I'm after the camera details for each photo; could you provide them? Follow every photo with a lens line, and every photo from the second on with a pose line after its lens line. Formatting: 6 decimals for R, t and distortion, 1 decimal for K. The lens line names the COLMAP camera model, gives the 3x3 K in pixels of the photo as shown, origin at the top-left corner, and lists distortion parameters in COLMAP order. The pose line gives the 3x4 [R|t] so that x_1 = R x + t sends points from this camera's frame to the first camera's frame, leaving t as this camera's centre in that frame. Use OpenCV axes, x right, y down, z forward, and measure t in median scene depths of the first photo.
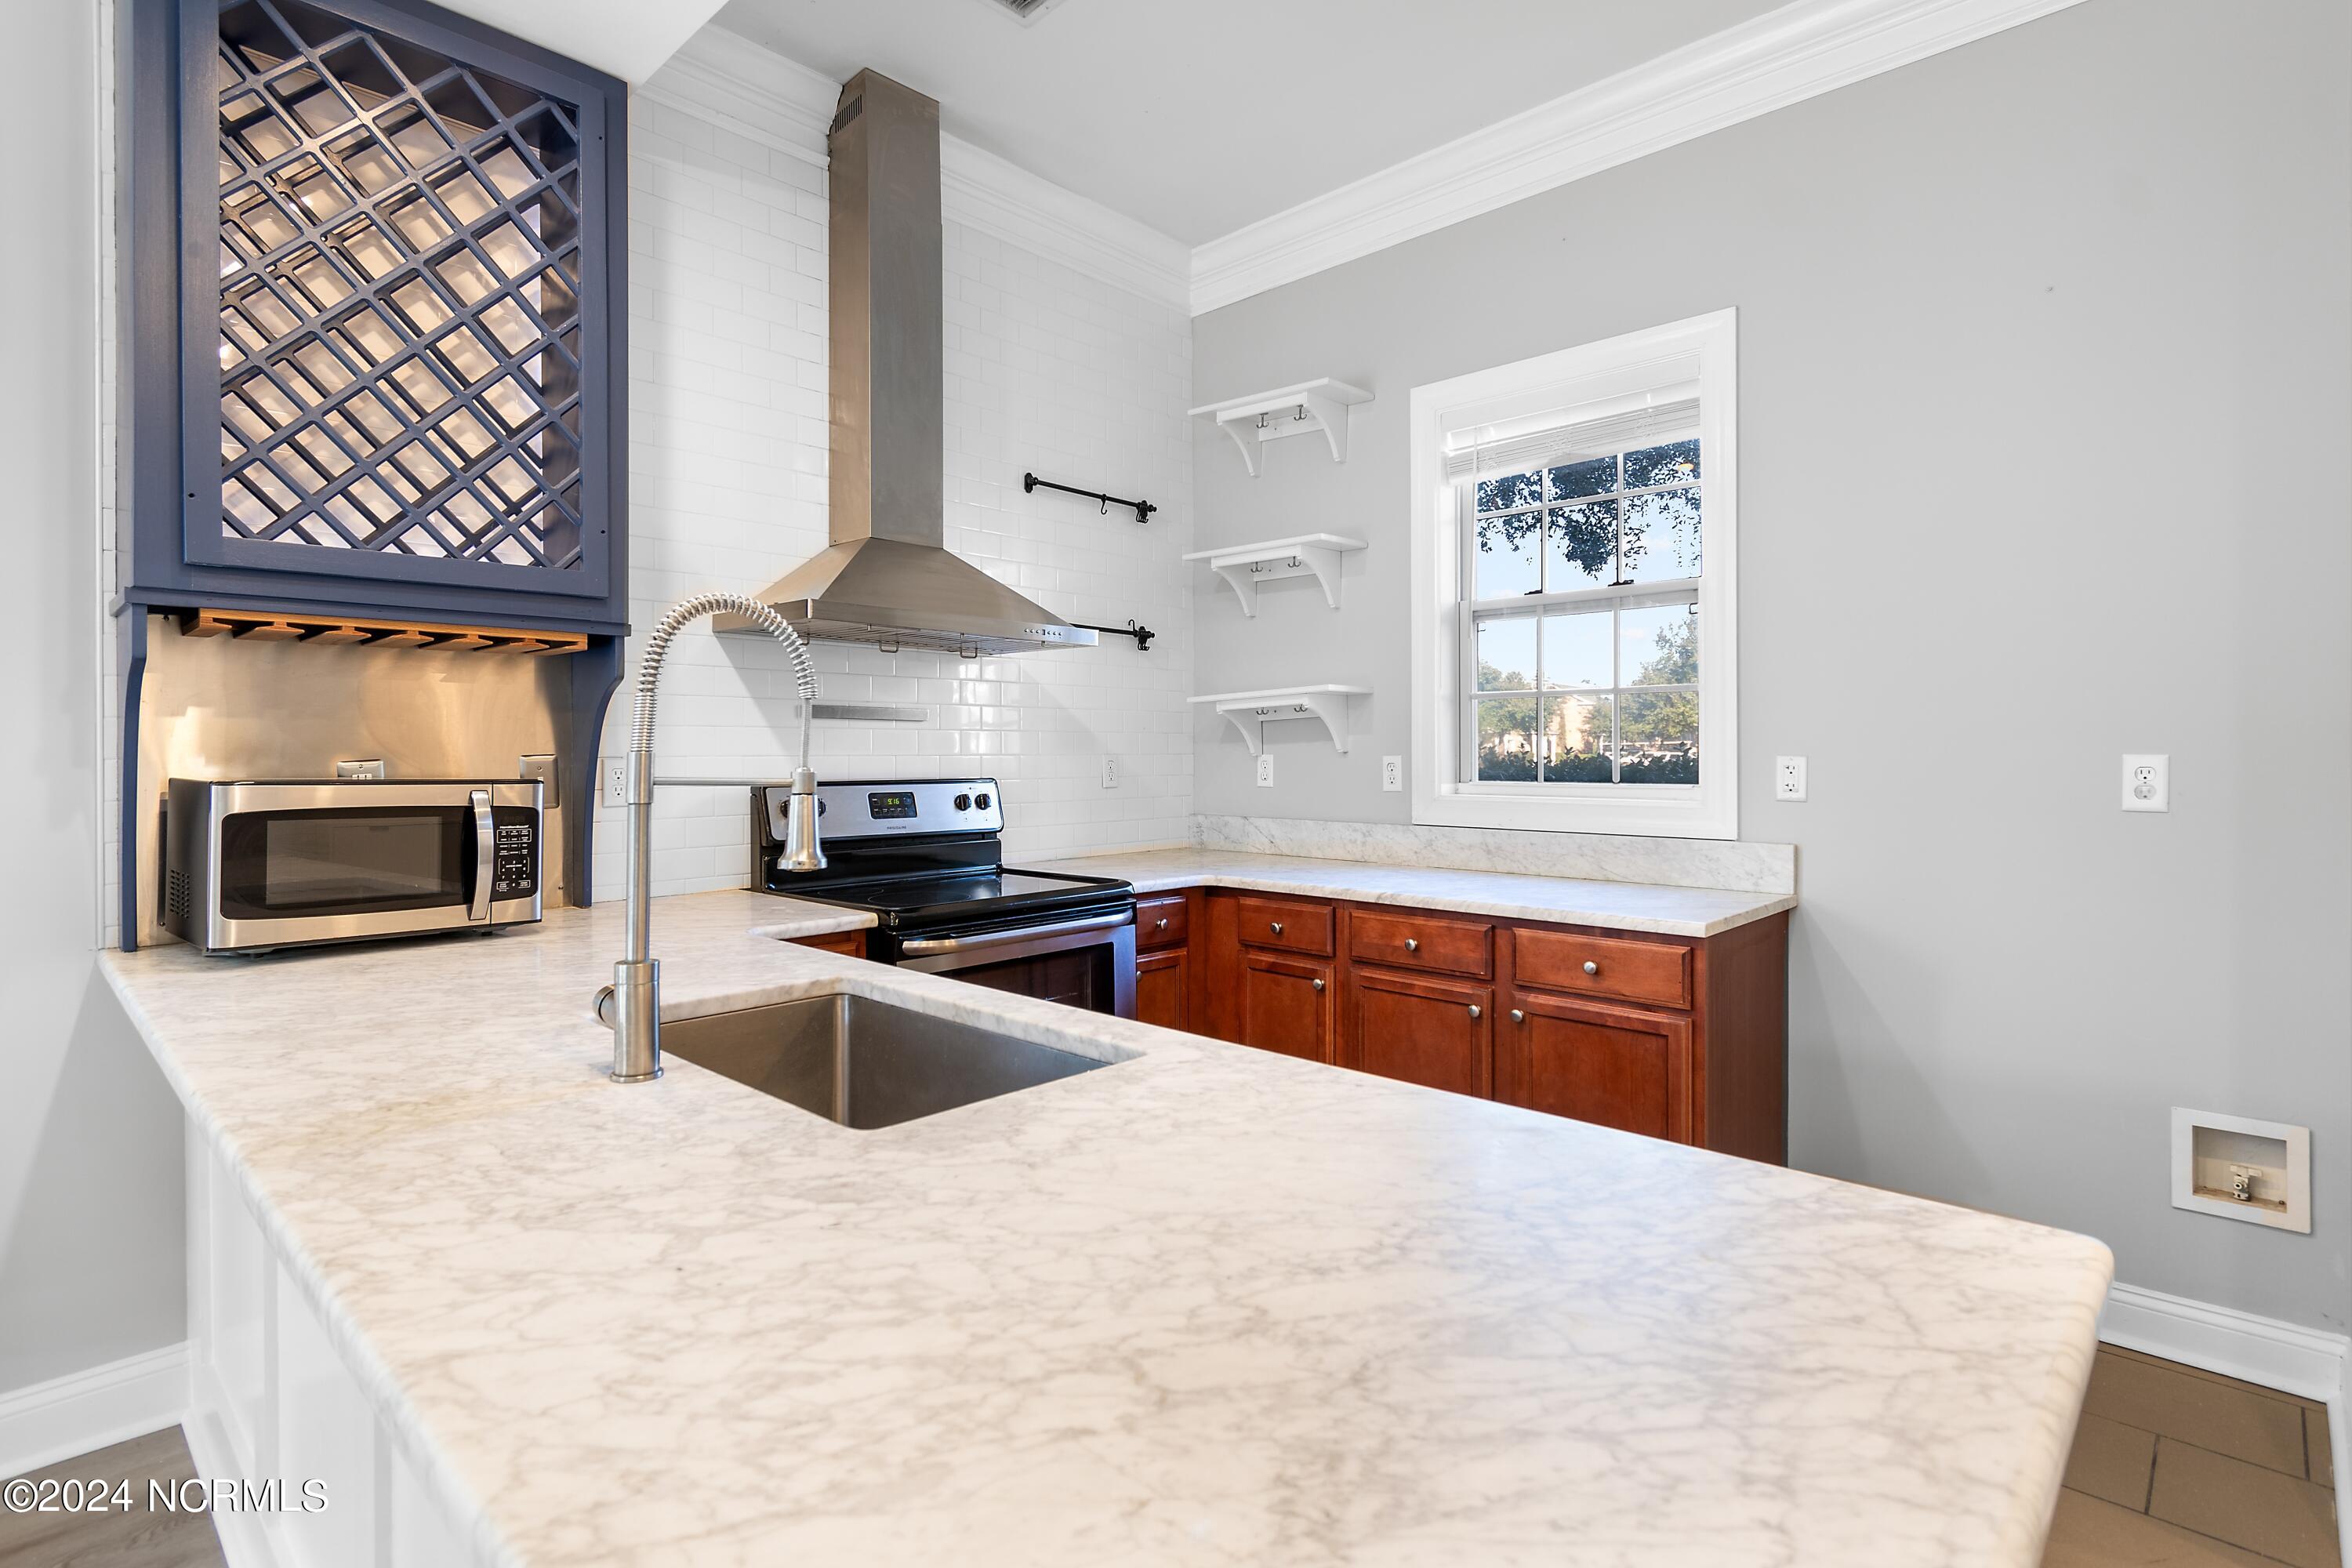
lens RADIAL K [[1149.5, 0, 1167.0], [0, 1149.5, 755.1], [0, 0, 1]] dist [-0.000599, -0.001415]
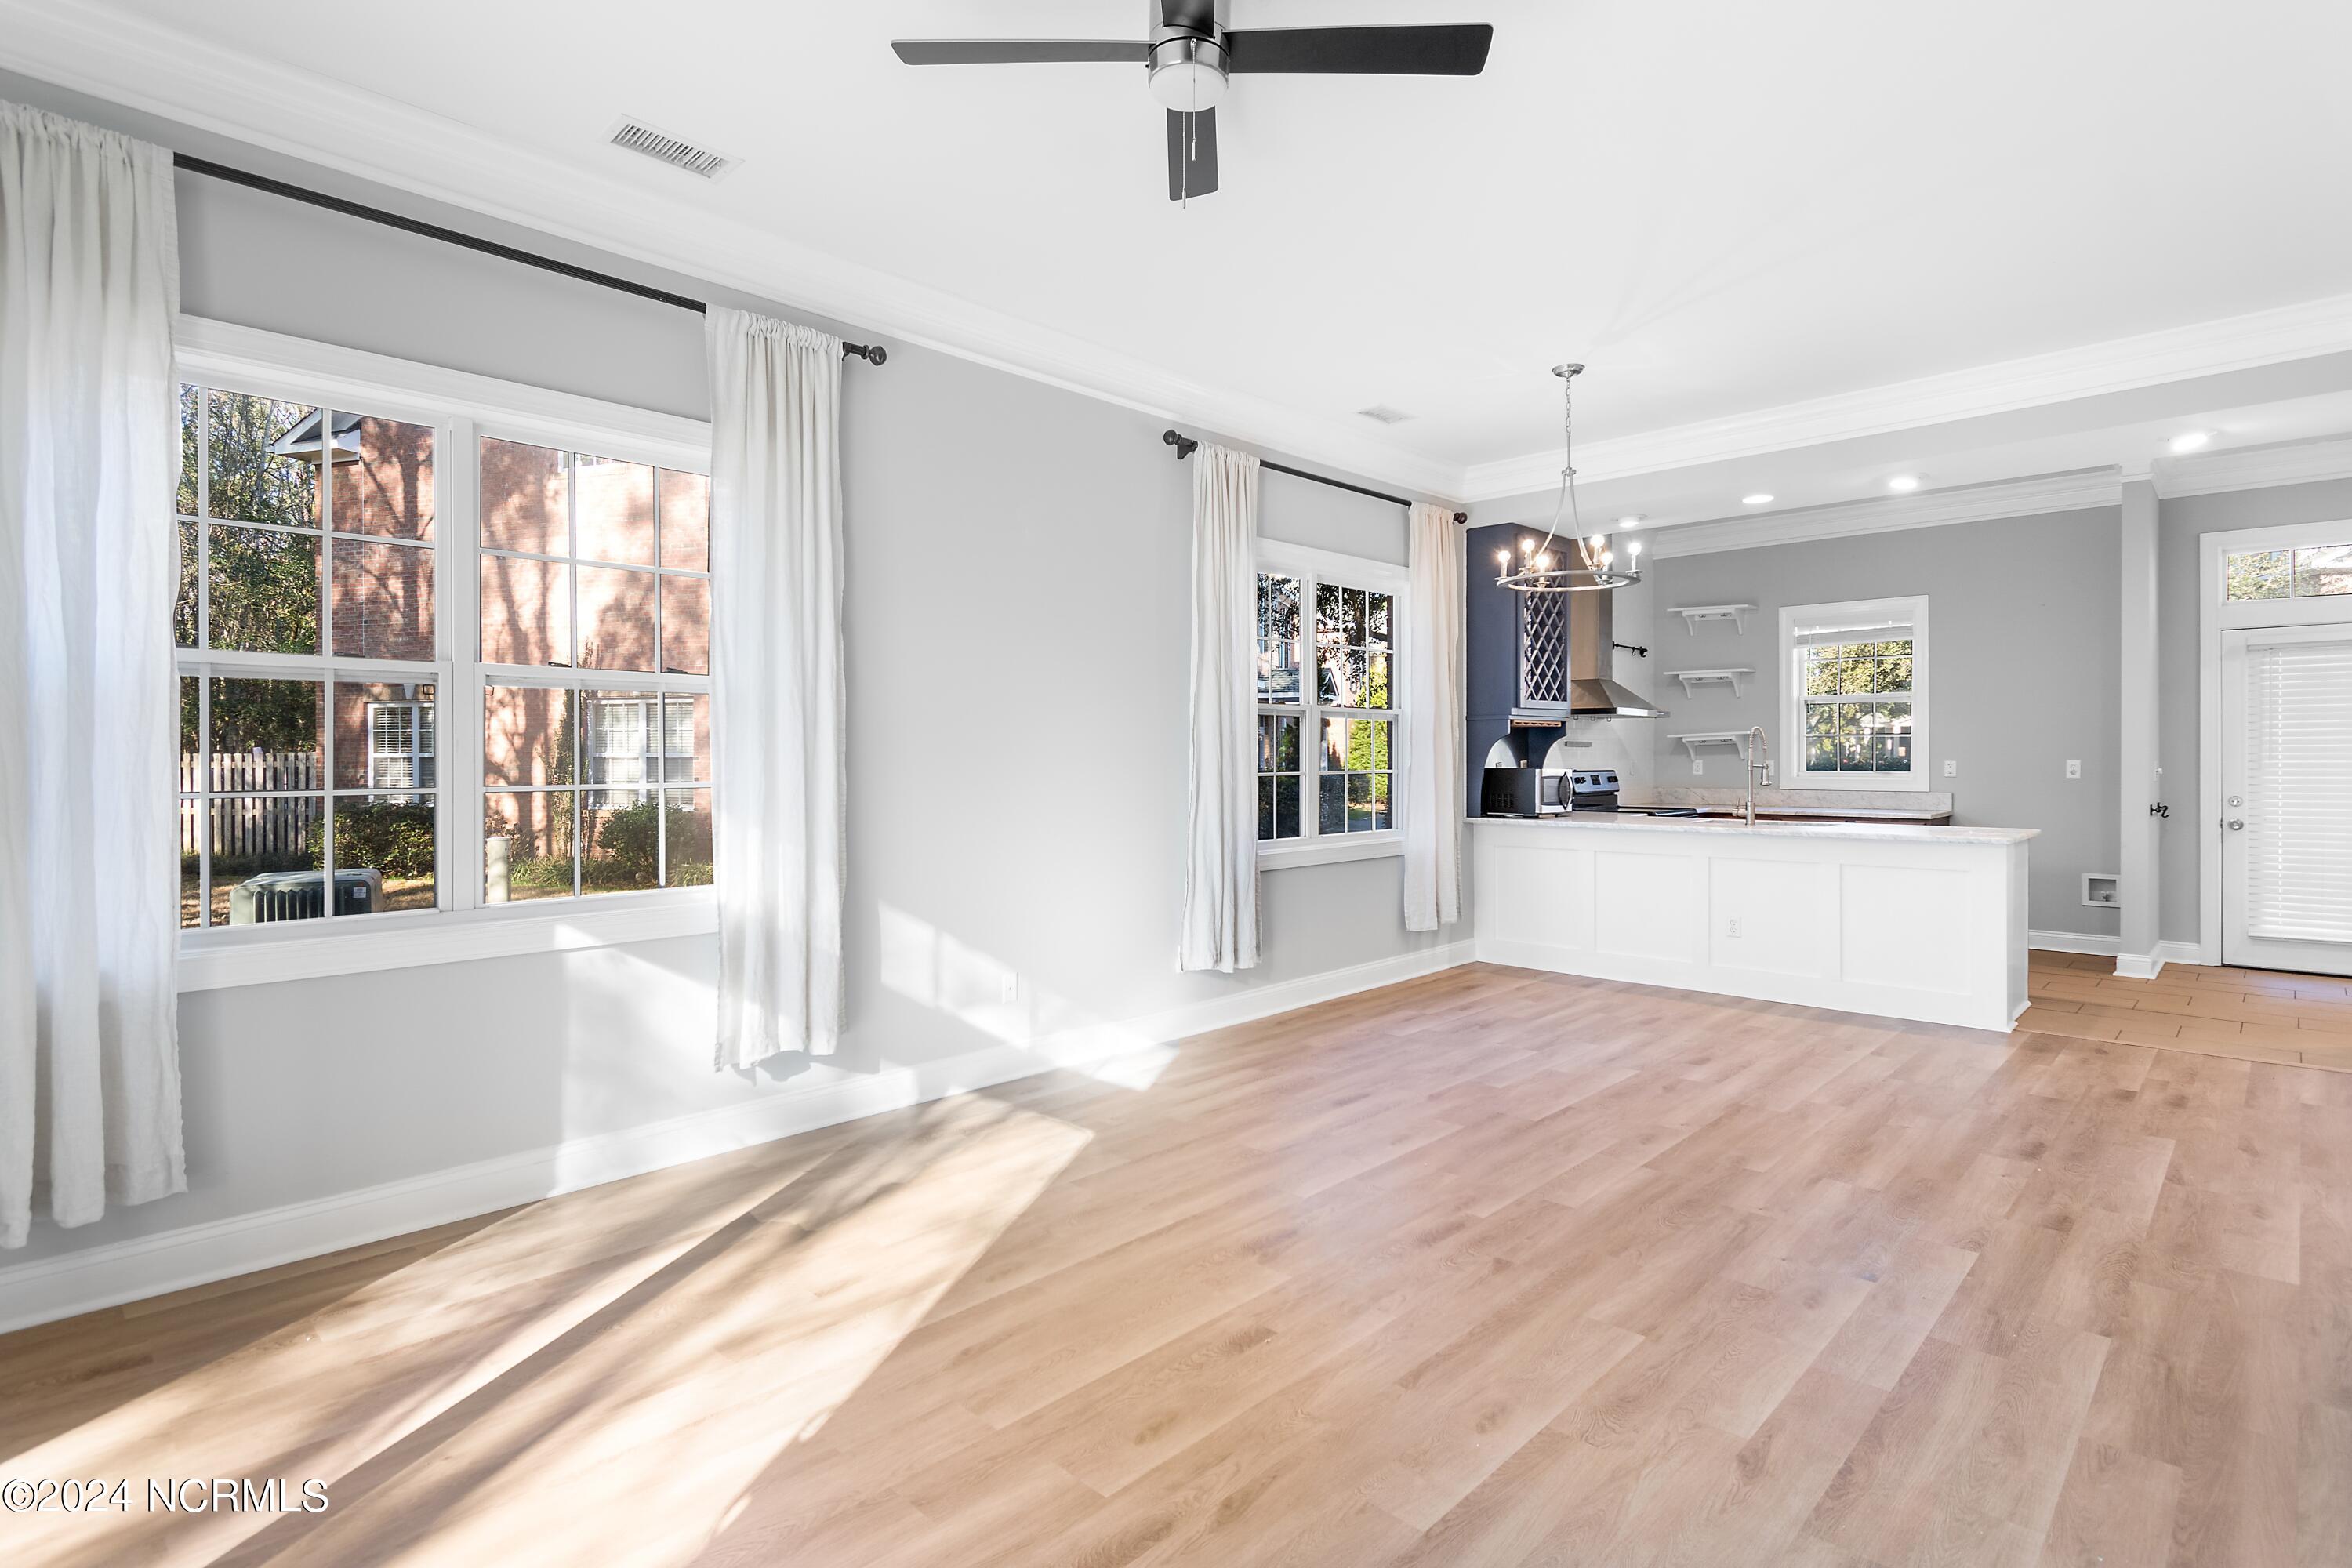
lens RADIAL K [[1169.6, 0, 1158.3], [0, 1169.6, 759.8], [0, 0, 1]] dist [-0.002121, -0.001327]
pose [[0.999880, -0.001375, -0.015443, -1.483207], [0.001387, 0.999999, 0.000751, -0.006634], [0.015442, -0.000772, 0.999880, -2.067937]]
